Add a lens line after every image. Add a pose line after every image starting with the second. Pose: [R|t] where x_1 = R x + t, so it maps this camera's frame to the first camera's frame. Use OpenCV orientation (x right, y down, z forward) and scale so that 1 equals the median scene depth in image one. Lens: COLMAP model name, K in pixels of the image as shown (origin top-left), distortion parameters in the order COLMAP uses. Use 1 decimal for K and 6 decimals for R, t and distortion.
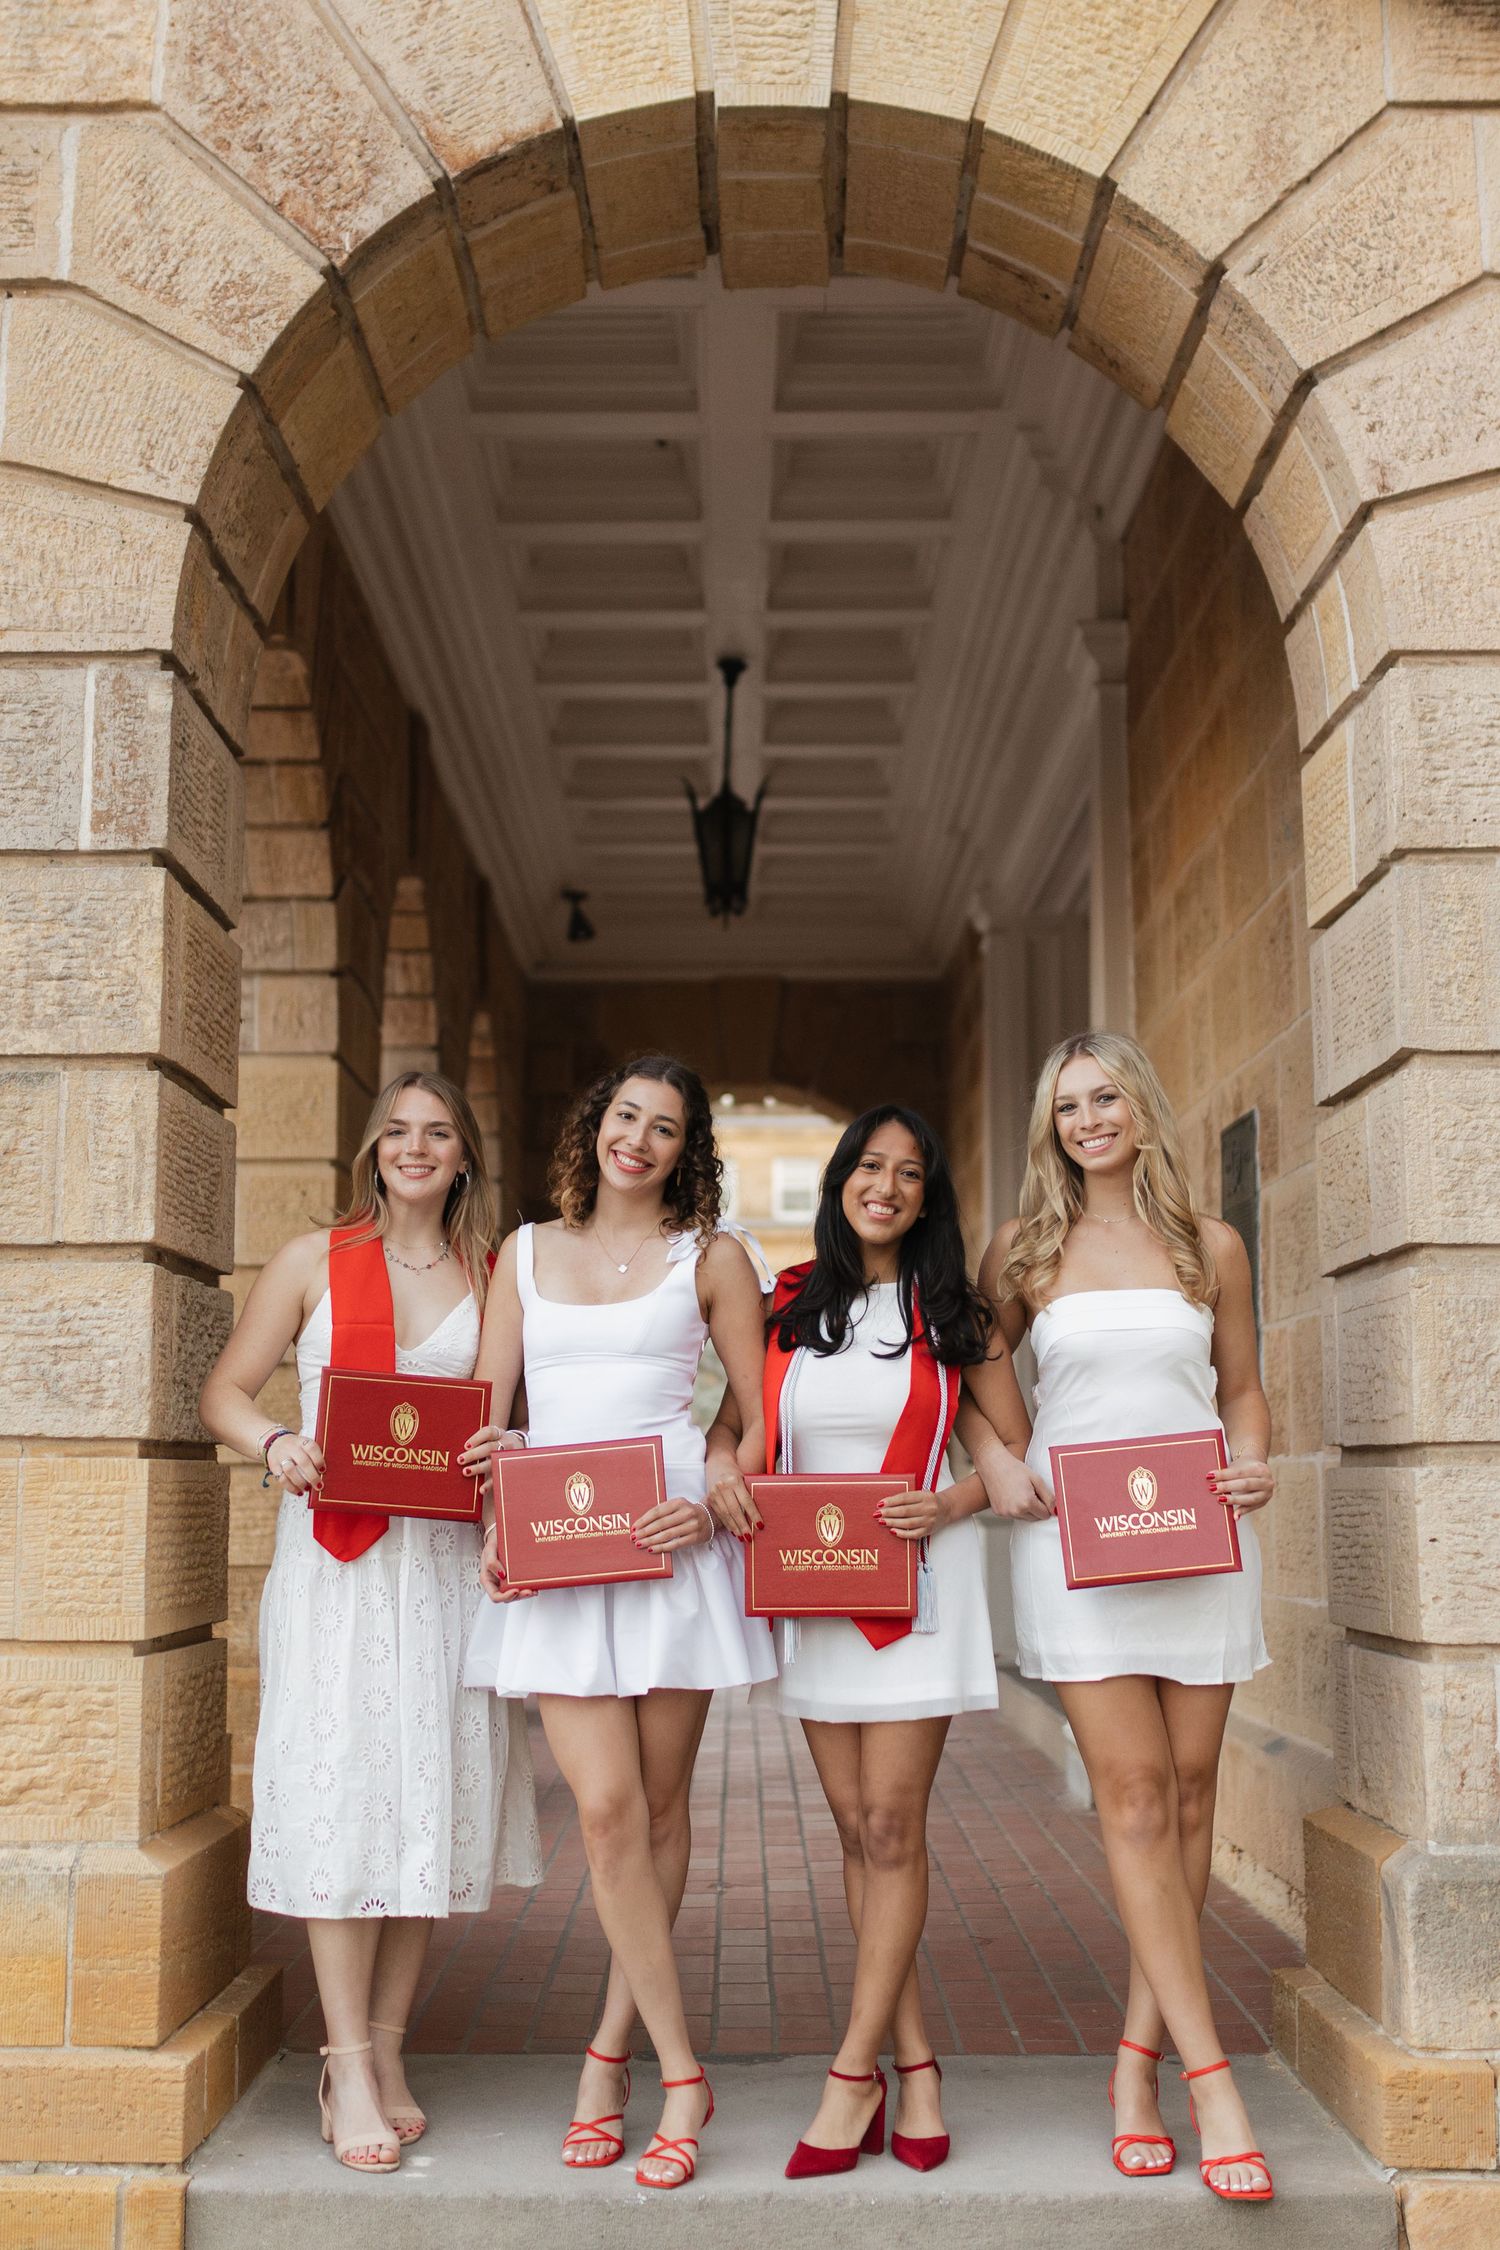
lens RADIAL K [[2294.5, 0, 750.0], [0, 2294.5, 1125.0], [0, 0, 1]] dist [-0.005483, -0.005533]
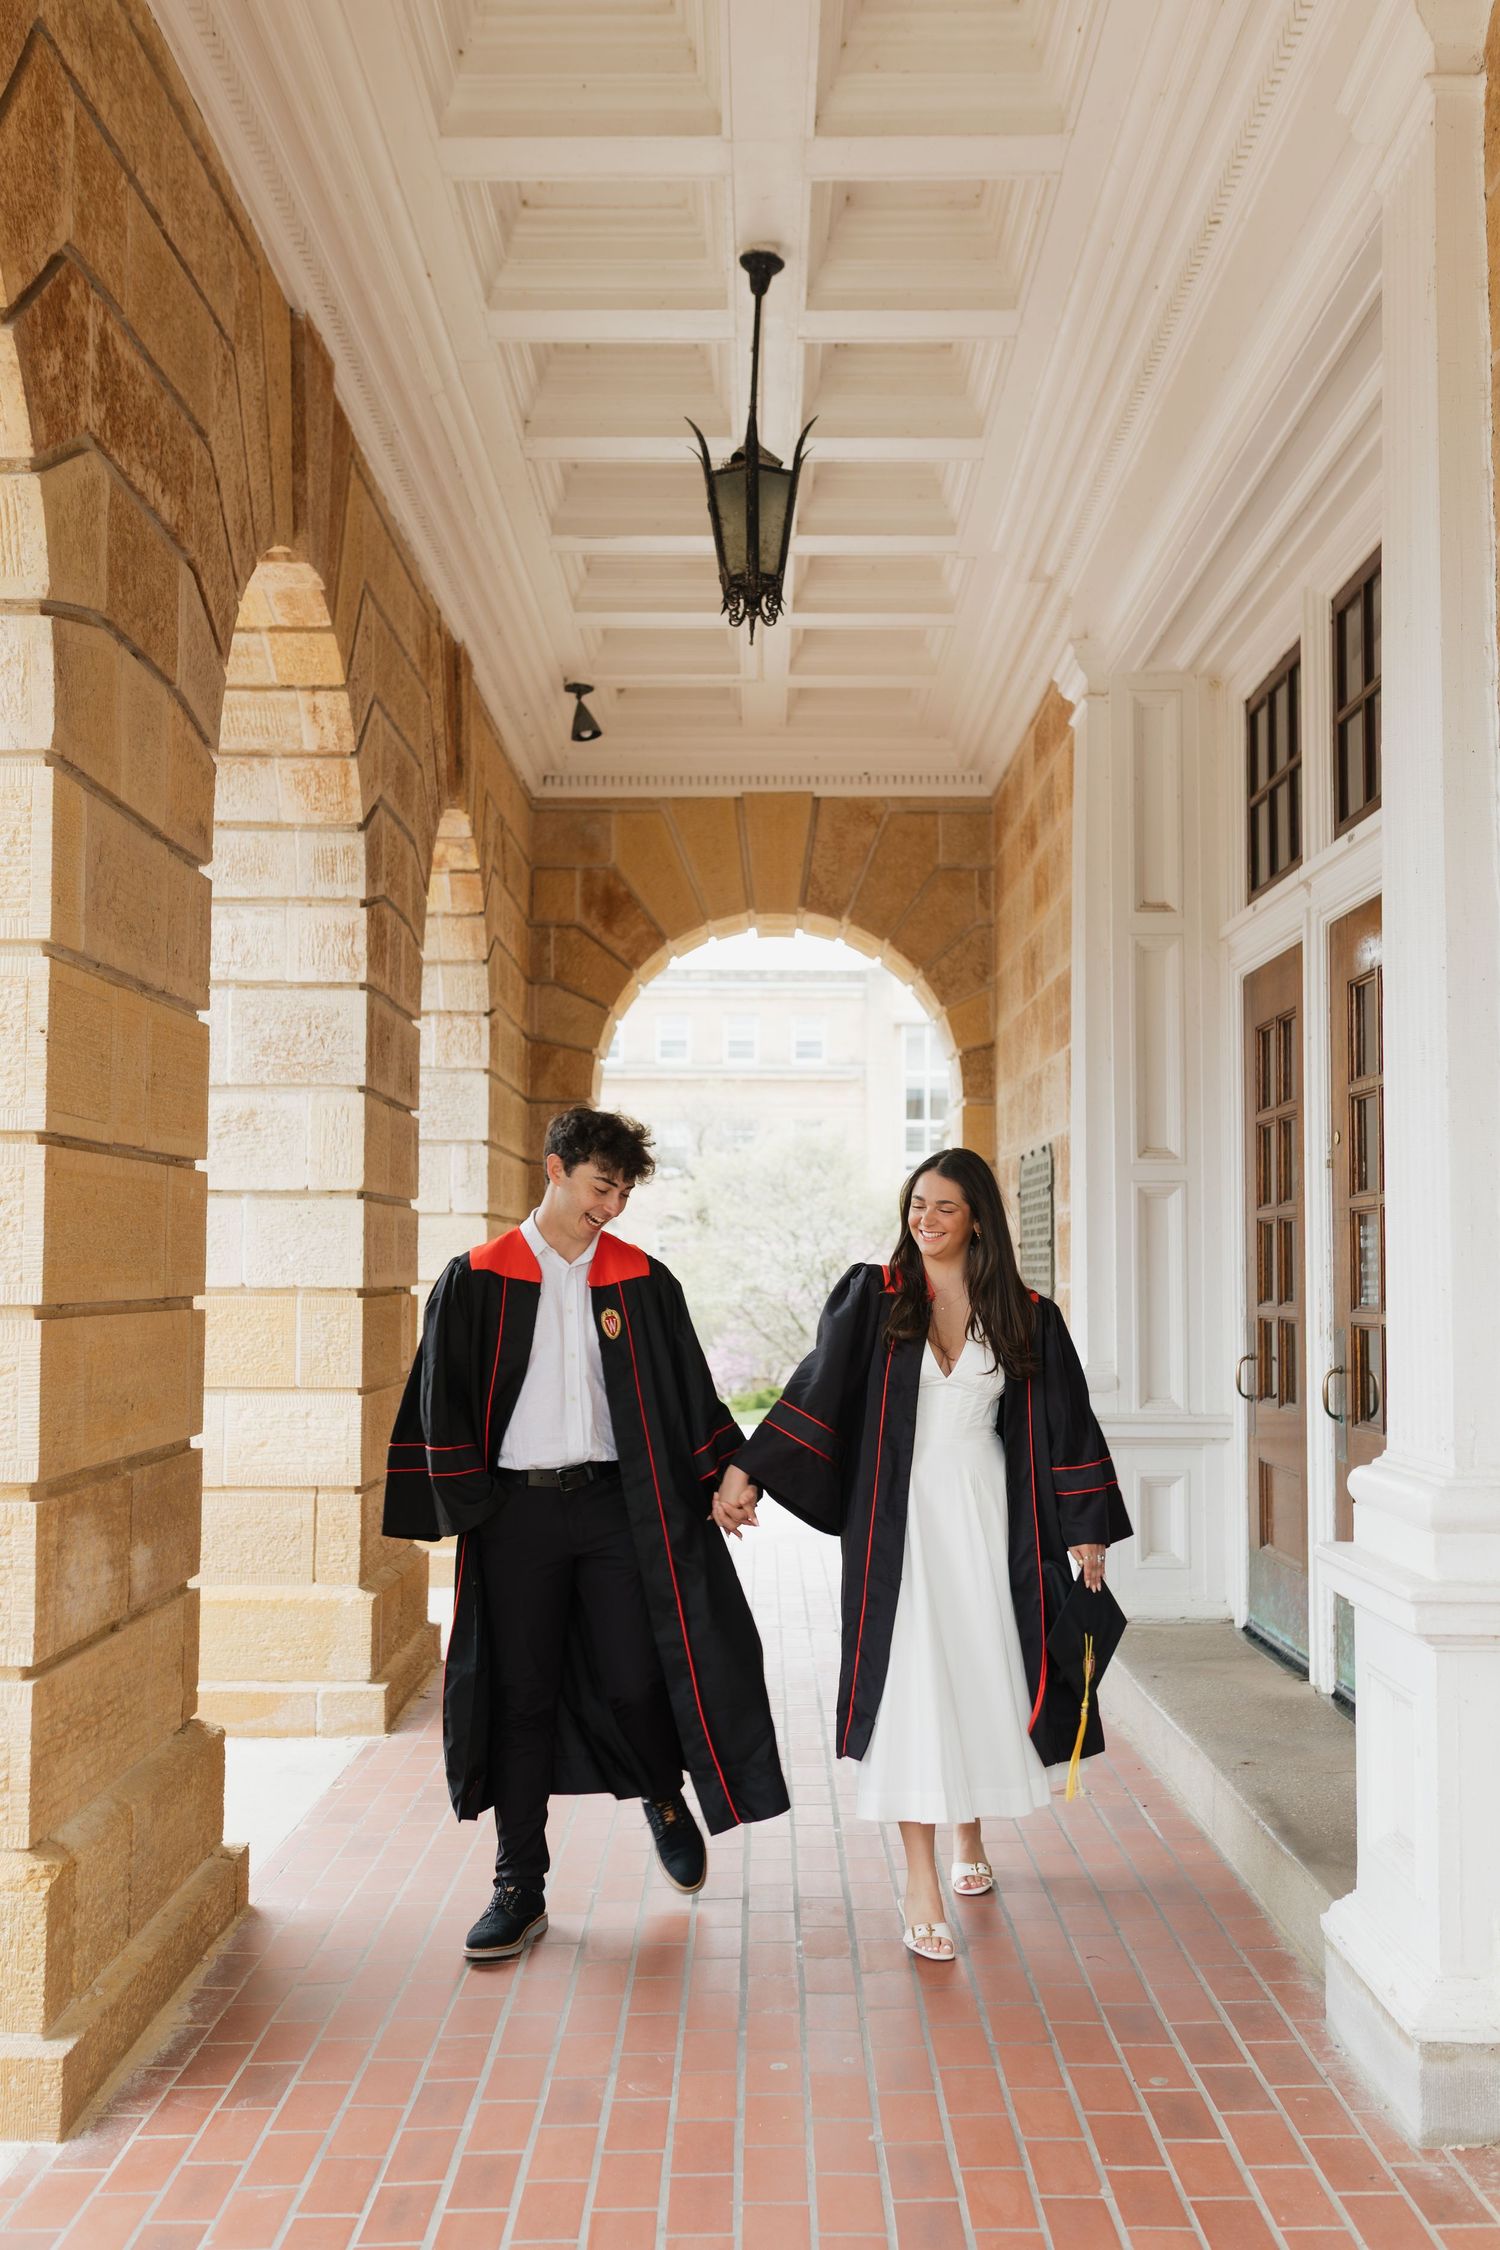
lens RADIAL K [[2294.5, 0, 750.0], [0, 2294.5, 1125.0], [0, 0, 1]] dist [-0.005483, -0.005533]
pose [[0.999930, 0.004939, -0.010742, -0.002475], [-0.004196, 0.997669, 0.068111, 0.012959], [0.011053, -0.068061, 0.997620, 0.271563]]
